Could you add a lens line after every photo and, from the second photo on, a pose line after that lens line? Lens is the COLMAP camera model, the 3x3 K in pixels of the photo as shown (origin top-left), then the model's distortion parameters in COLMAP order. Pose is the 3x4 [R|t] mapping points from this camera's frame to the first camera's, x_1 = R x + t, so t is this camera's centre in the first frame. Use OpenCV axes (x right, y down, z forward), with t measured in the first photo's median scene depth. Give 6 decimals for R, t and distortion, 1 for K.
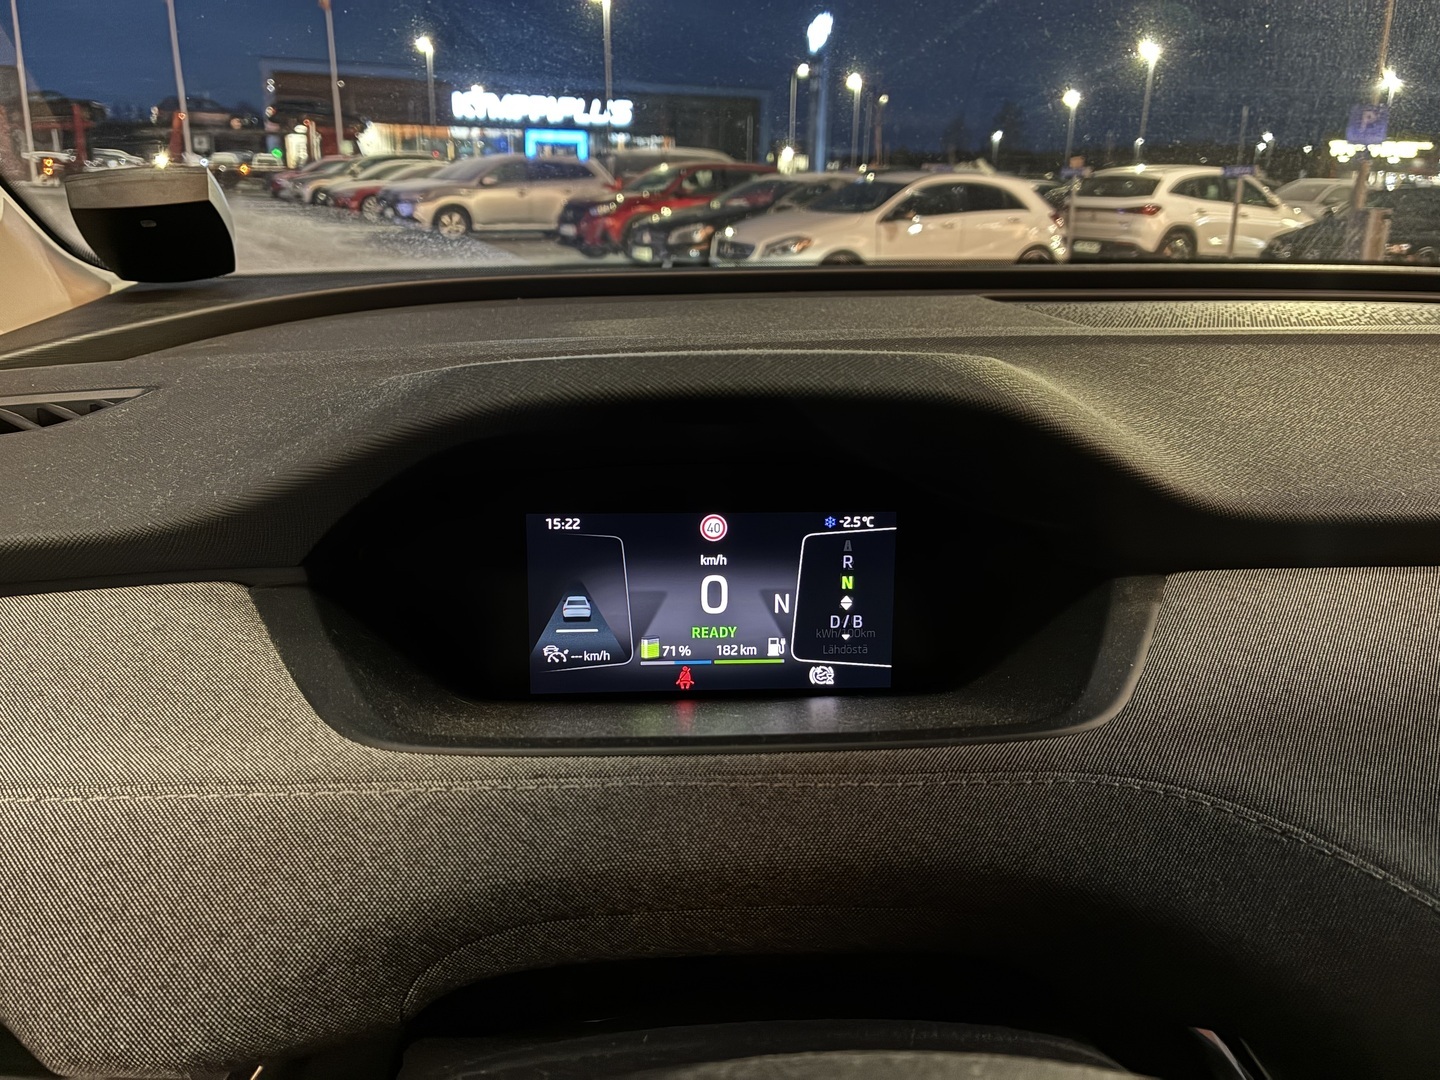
lens RADIAL K [[1098.9, 0, 726.6], [0, 1098.9, 535.4], [0, 0, 1]] dist [-0.002185, 0.003613]
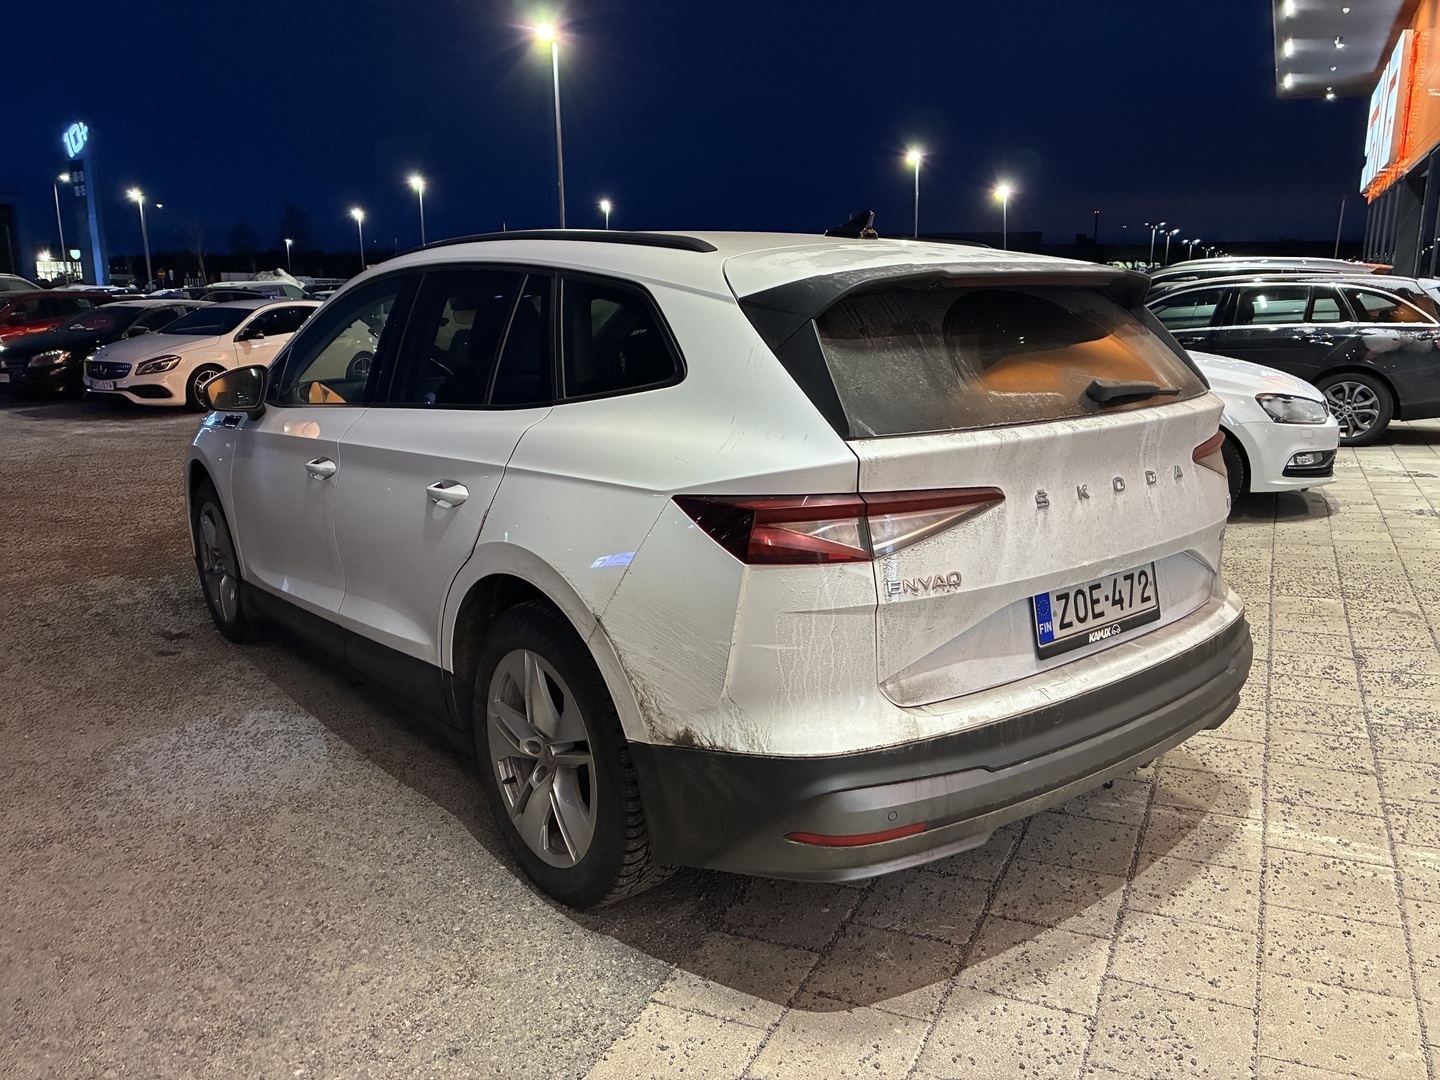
lens RADIAL K [[1098.9, 0, 714.0], [0, 1098.9, 548.8], [0, 0, 1]] dist [-0.002185, 0.003613]
pose [[0.832561, -0.152047, 0.532657, -0.064125], [0.190514, 0.981527, -0.017603, 0.045021], [-0.520140, 0.116134, 0.846148, -0.191380]]
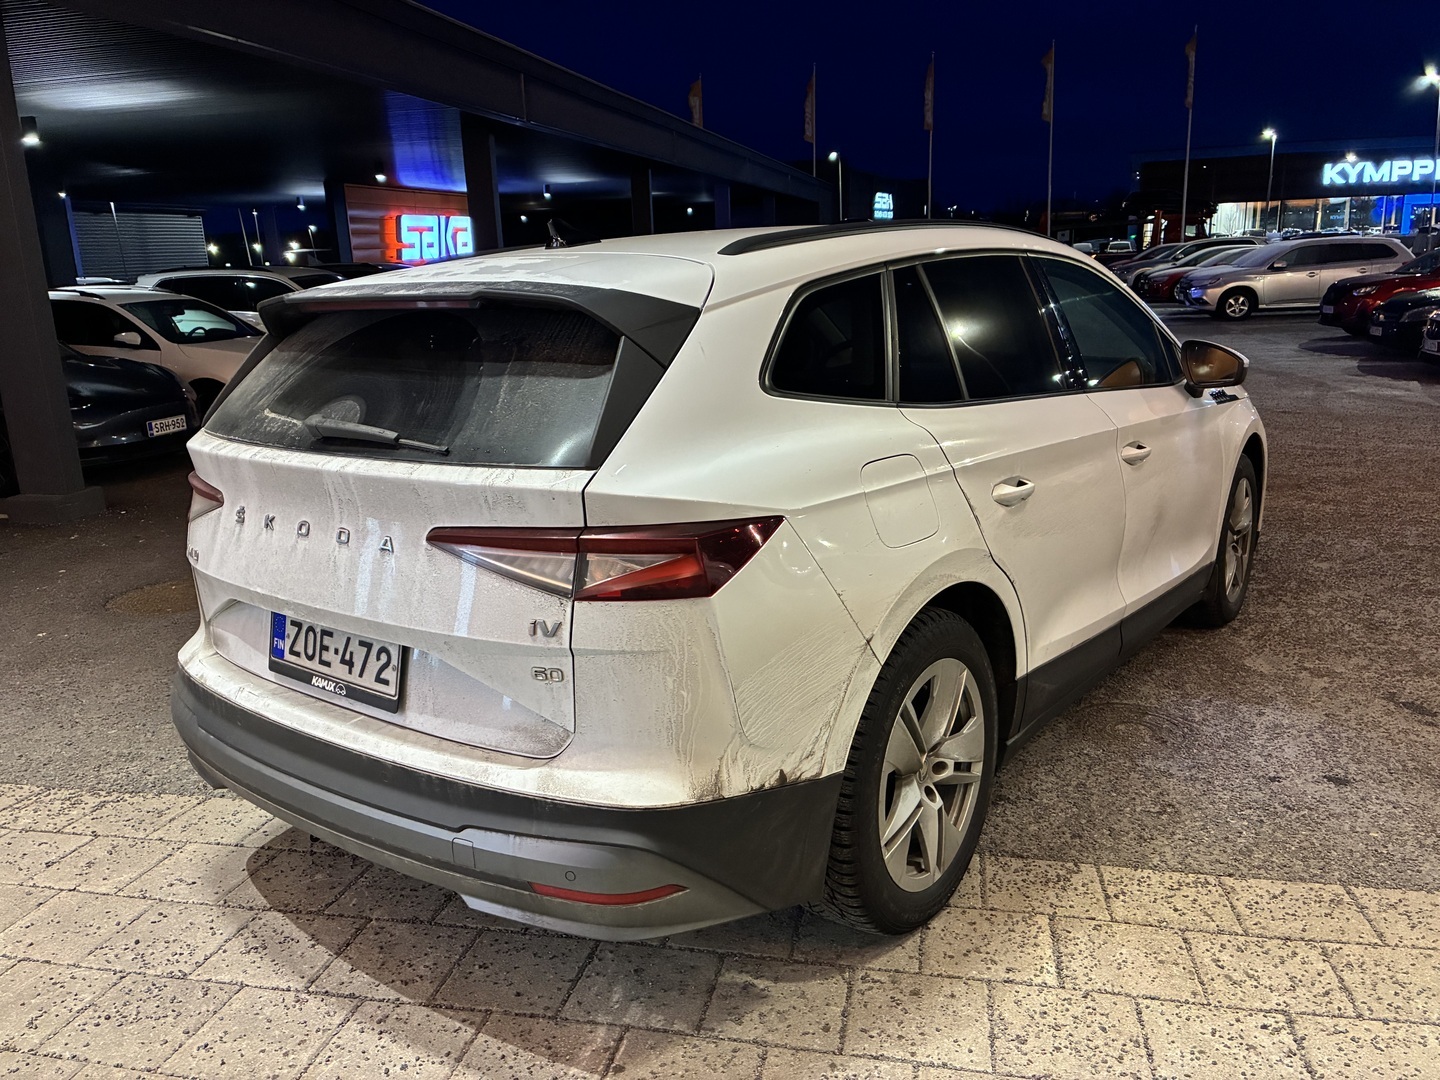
lens RADIAL K [[1098.9, 0, 716.1], [0, 1098.9, 533.7], [0, 0, 1]] dist [-0.002185, 0.003613]
pose [[0.739277, 0.112988, -0.663855, 0.132570], [-0.156146, 0.987717, -0.005777, 0.039291], [0.655048, 0.107929, 0.747839, -0.171323]]
